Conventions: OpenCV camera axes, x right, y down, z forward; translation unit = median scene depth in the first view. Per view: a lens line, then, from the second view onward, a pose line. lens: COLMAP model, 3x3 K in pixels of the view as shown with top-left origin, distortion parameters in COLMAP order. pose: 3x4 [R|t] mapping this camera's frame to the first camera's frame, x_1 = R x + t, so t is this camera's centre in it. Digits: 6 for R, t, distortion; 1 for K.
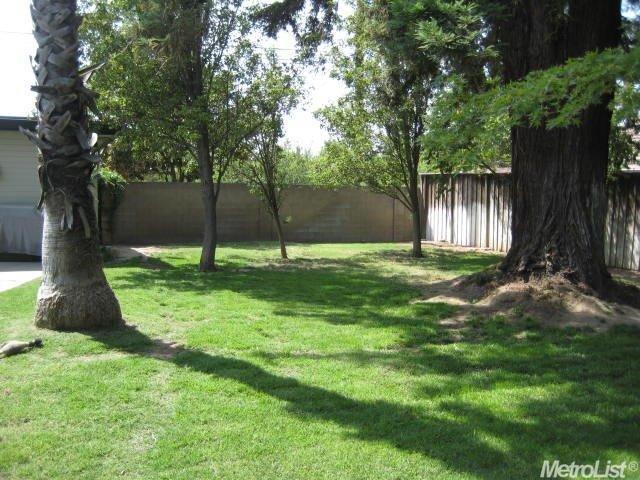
lens RADIAL K [[659.5, 0, 320.5], [0, 659.5, 242.7], [0, 0, 1]] dist [-0.113225, 0.000000]
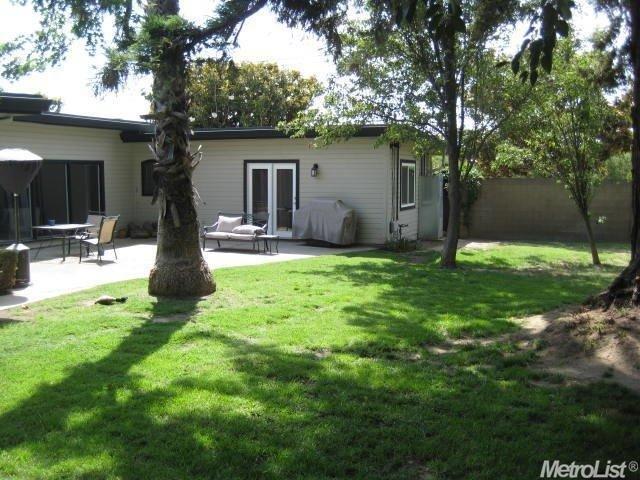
lens RADIAL K [[659.5, 0, 320.5], [0, 659.5, 239.8], [0, 0, 1]] dist [-0.113225, 0.000000]
pose [[0.671562, 0.054282, -0.738957, 0.870945], [-0.050171, 0.998355, 0.027742, -0.034942], [0.739248, 0.018443, 0.673181, 0.348692]]
